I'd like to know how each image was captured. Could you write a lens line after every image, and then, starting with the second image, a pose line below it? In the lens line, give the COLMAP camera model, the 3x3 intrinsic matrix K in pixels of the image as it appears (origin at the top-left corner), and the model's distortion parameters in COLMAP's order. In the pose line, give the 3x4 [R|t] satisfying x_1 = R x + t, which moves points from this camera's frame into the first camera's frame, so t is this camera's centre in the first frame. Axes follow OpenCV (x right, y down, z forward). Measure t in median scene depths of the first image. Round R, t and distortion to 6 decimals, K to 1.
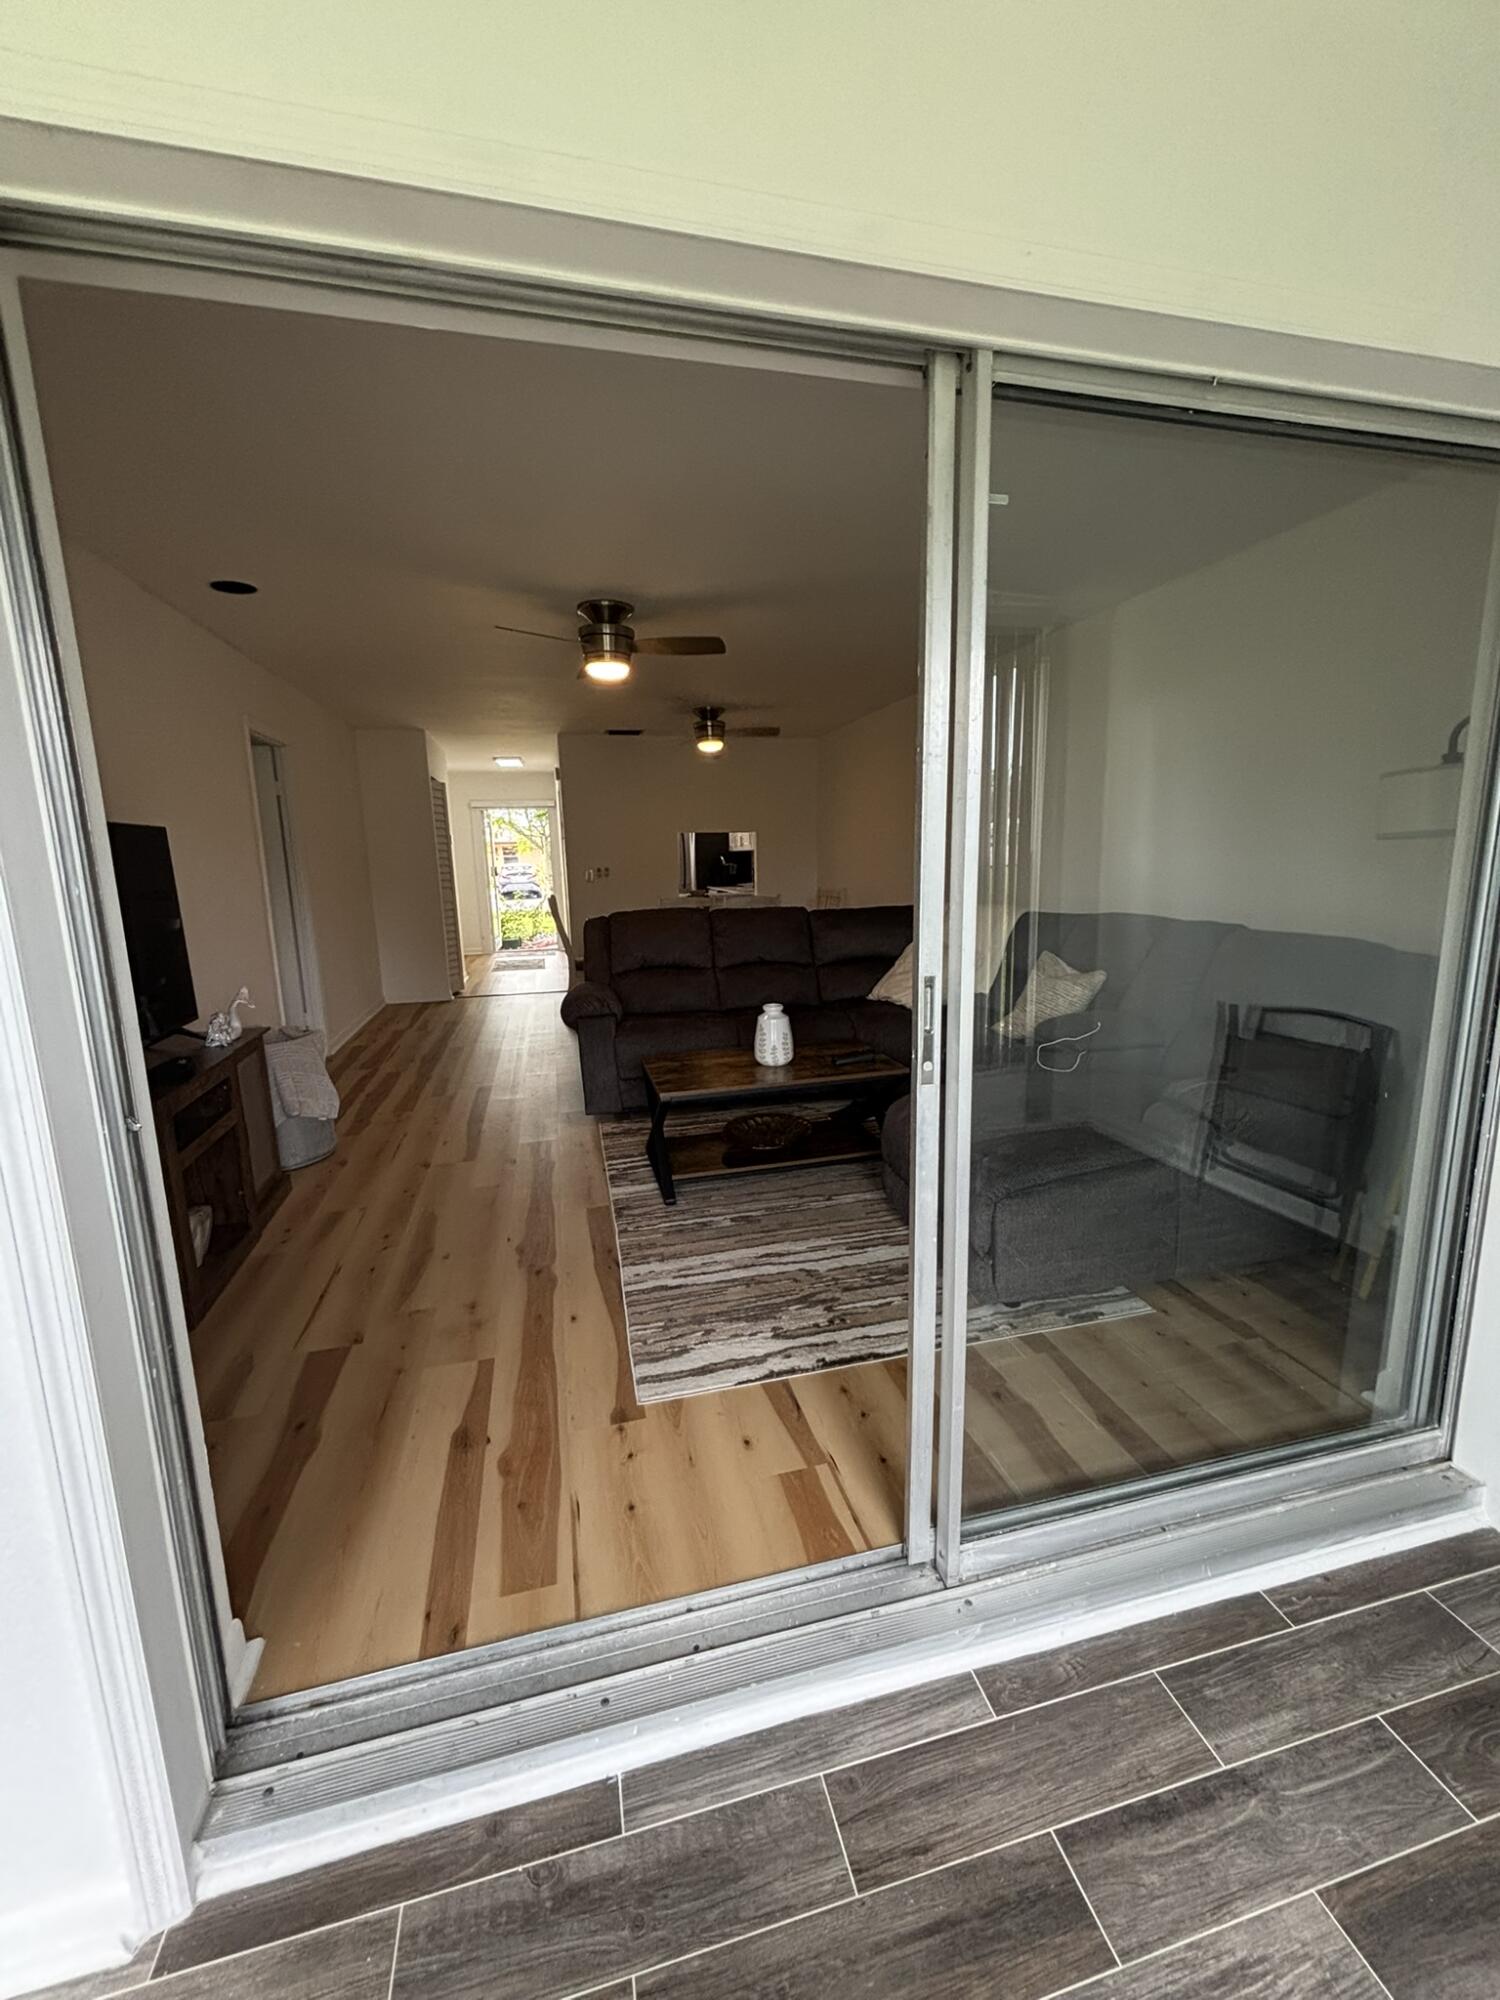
lens RADIAL K [[805.0, 0, 767.3], [0, 805.0, 1004.2], [0, 0, 1]] dist [-0.004443, -0.000071]
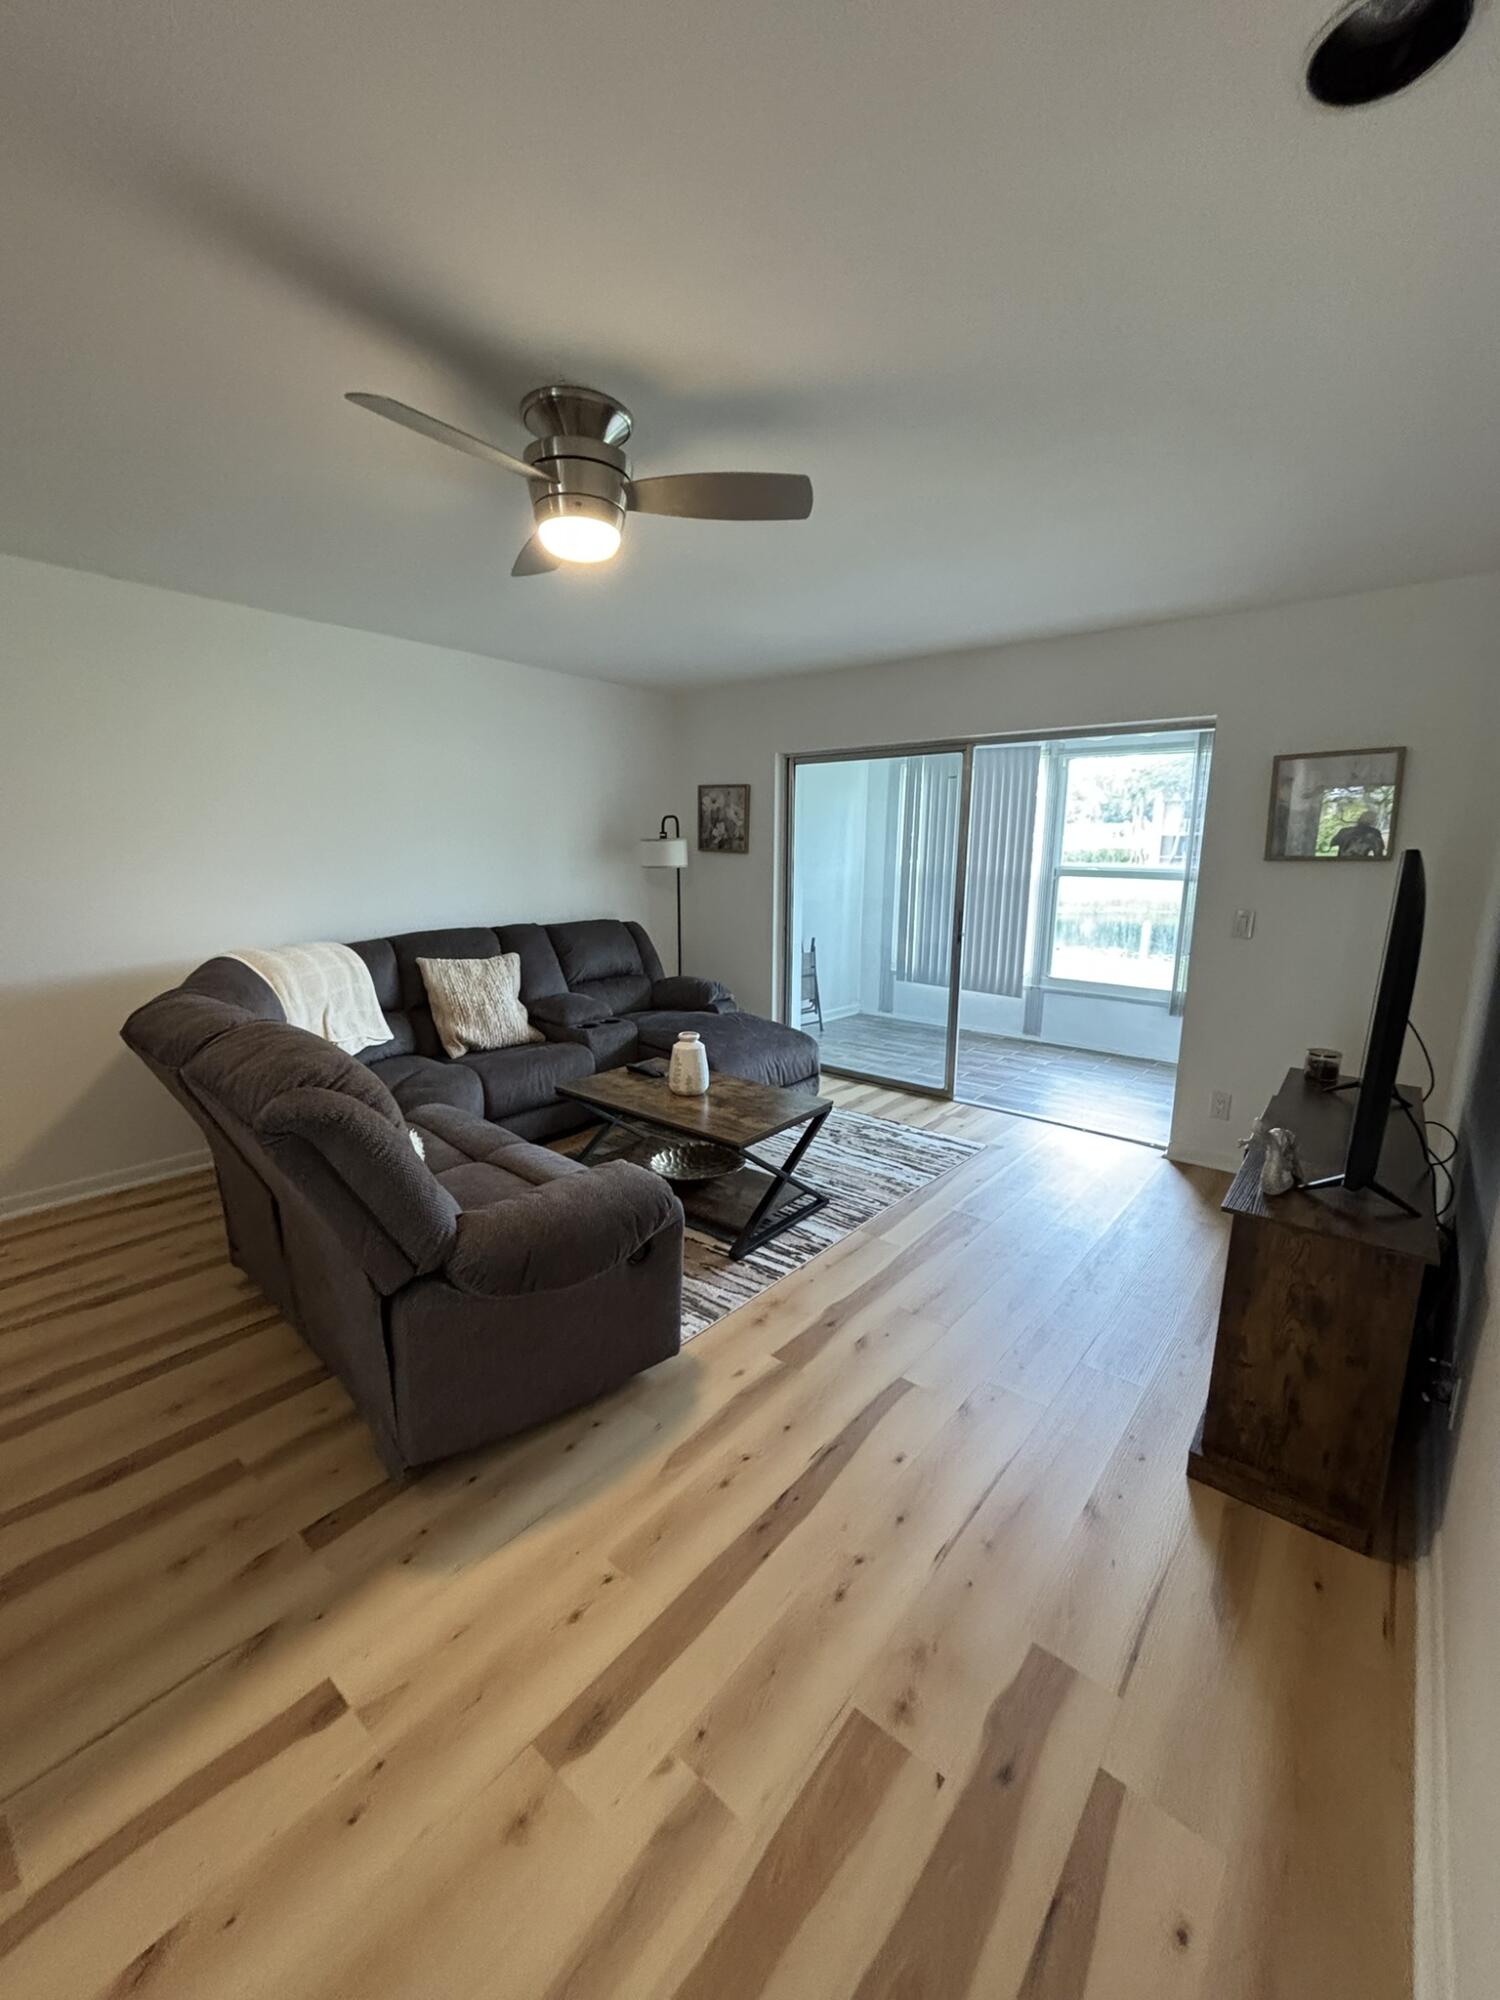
lens RADIAL K [[805.0, 0, 769.1], [0, 805.0, 994.4], [0, 0, 1]] dist [-0.004443, -0.000071]
pose [[-0.601154, -0.135411, 0.787577, -1.016802], [0.147754, 0.949713, 0.276068, -0.372216], [-0.785355, 0.282327, -0.550917, 1.805104]]
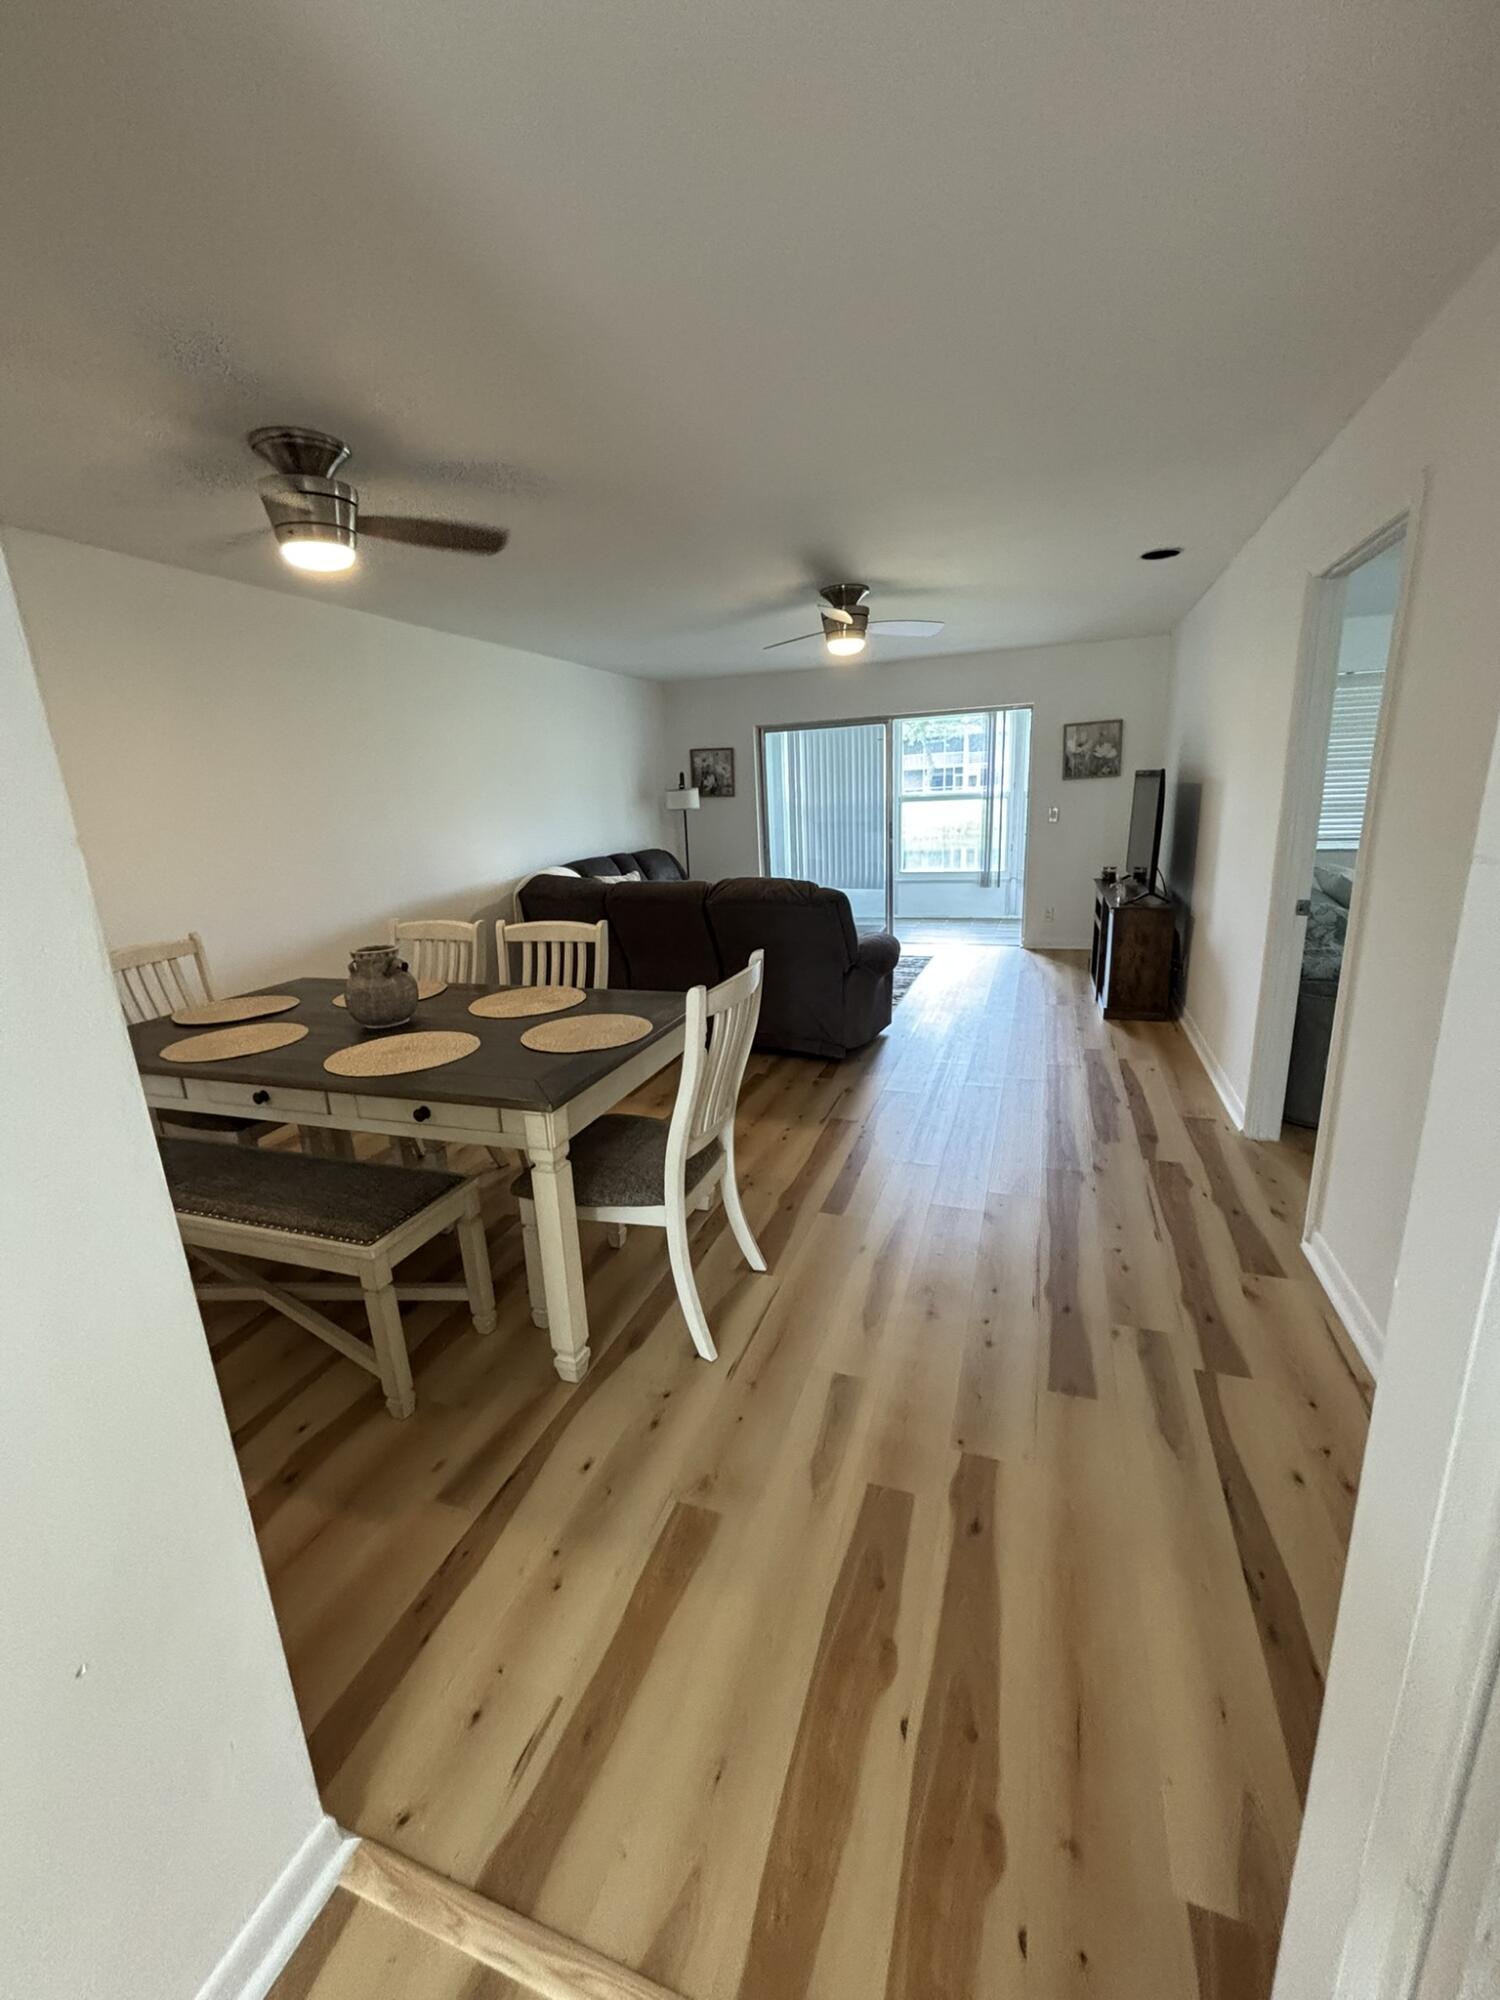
lens RADIAL K [[805.0, 0, 761.6], [0, 805.0, 1013.8], [0, 0, 1]] dist [-0.004443, -0.000071]
pose [[-0.833127, -0.094342, 0.544976, -1.099949], [0.160722, 0.901527, 0.401767, -0.626068], [-0.529214, 0.422313, -0.735924, 3.181071]]
